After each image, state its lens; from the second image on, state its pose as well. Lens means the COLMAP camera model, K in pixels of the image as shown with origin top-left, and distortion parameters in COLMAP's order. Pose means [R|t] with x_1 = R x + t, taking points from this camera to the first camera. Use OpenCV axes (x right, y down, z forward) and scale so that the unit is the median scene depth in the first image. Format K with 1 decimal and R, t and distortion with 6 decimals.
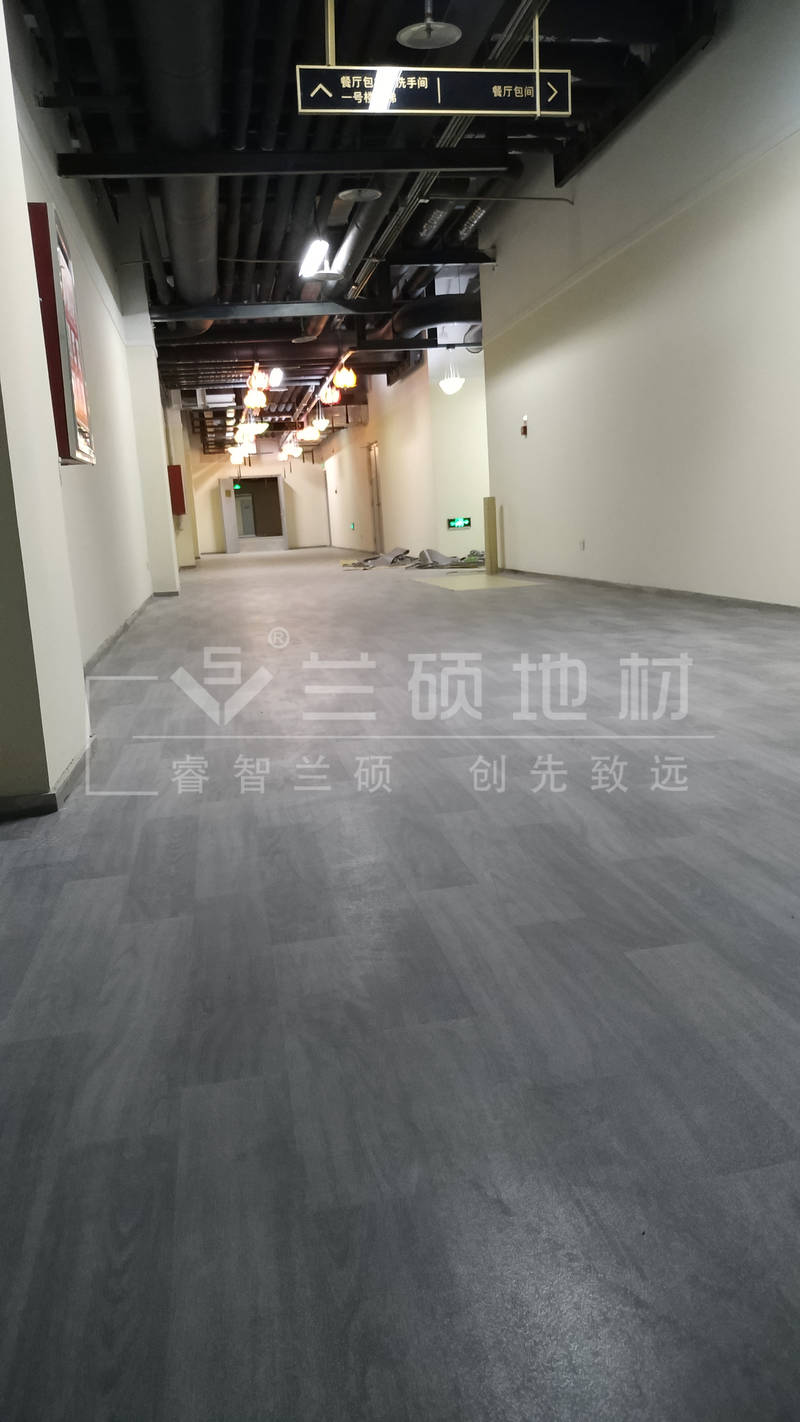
lens RADIAL K [[1023.9, 0, 402.3], [0, 1023.9, 709.1], [0, 0, 1]] dist [0.021336, -0.012220]
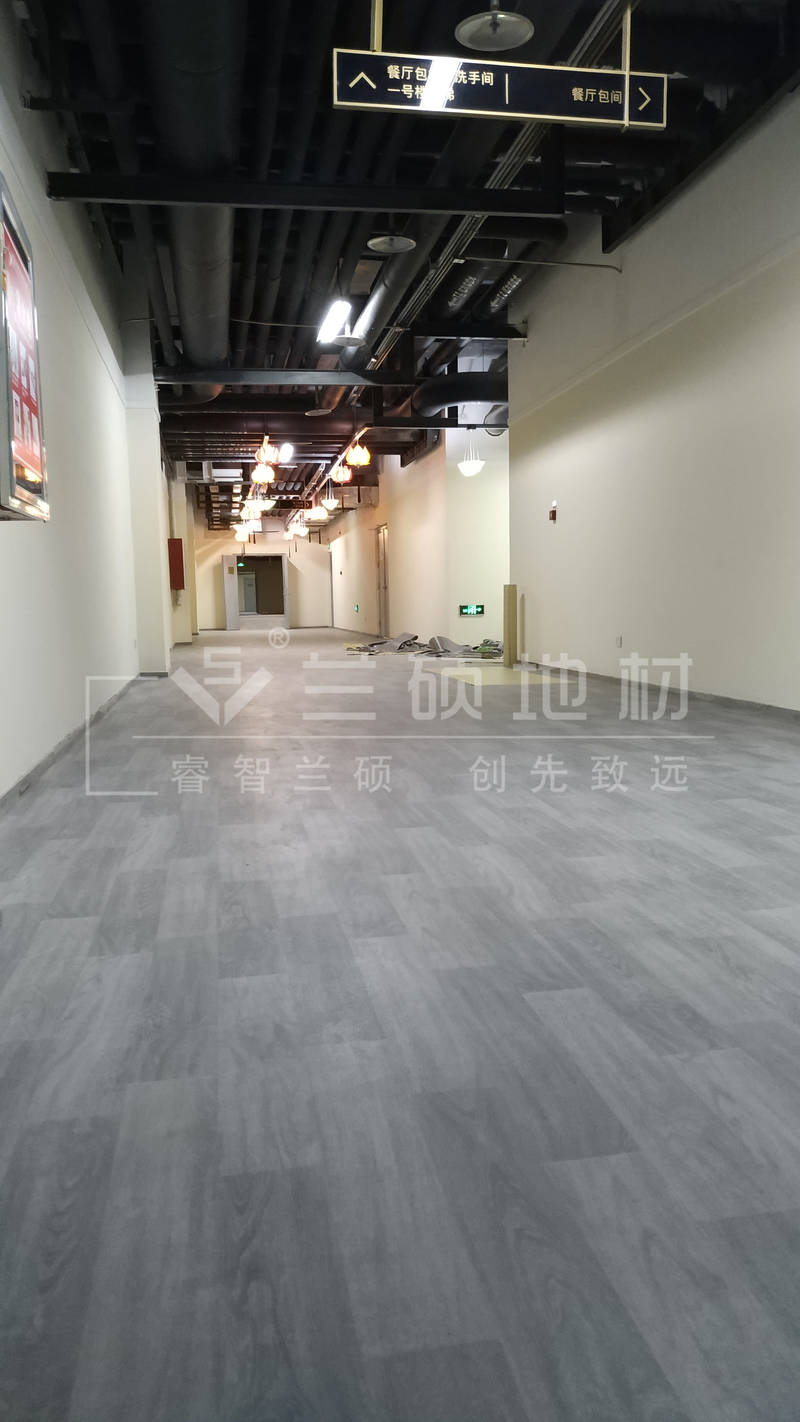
lens RADIAL K [[1023.9, 0, 400.7], [0, 1023.9, 713.9], [0, 0, 1]] dist [0.021336, -0.012220]
pose [[0.999141, 0.041358, 0.002450, -0.013980], [-0.041056, 0.996309, -0.075386, -0.020311], [-0.005559, 0.075221, 0.997151, 0.105445]]
